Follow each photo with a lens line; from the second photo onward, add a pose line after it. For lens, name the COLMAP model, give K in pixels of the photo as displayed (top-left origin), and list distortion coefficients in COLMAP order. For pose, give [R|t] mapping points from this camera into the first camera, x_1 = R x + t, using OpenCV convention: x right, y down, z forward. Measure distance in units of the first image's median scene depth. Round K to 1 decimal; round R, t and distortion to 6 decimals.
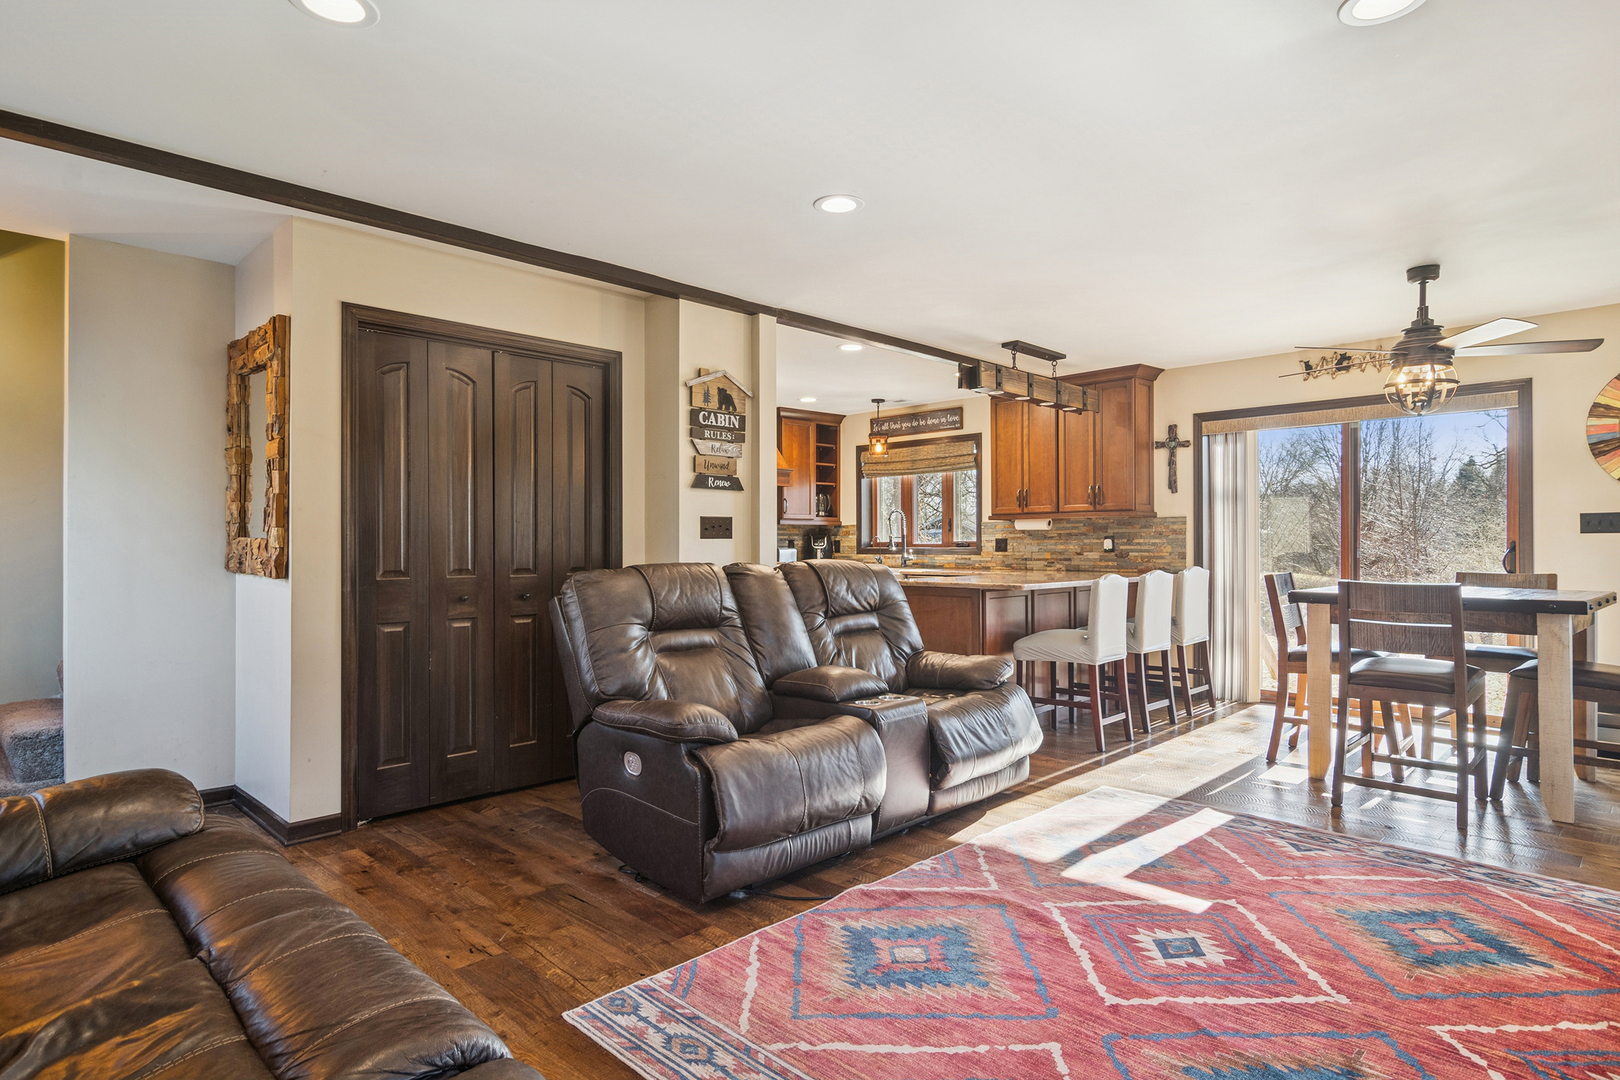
lens RADIAL K [[877.4, 0, 807.5], [0, 877.4, 542.3], [0, 0, 1]] dist [0.002590, 0.001428]
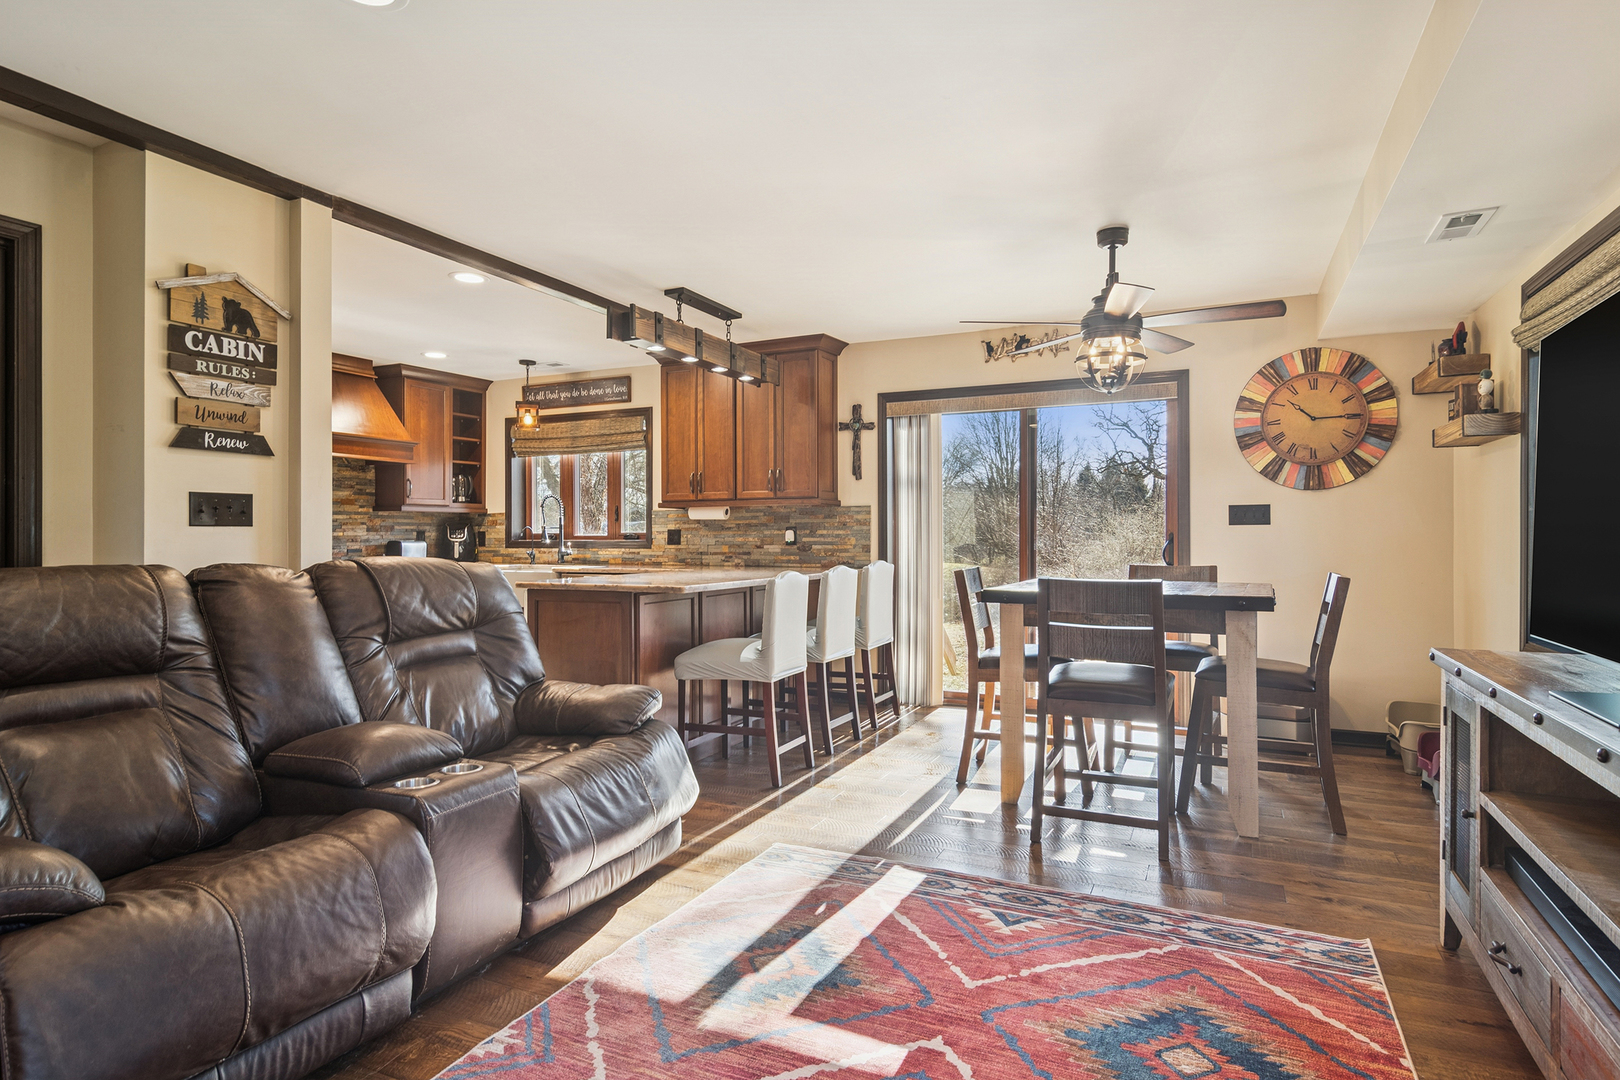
lens RADIAL K [[877.4, 0, 807.5], [0, 877.4, 542.3], [0, 0, 1]] dist [0.002590, 0.001428]
pose [[0.942600, -0.001803, 0.333919, 0.093359], [-0.000849, 0.999969, 0.007797, 0.002416], [-0.333923, -0.007633, 0.942569, 0.232048]]
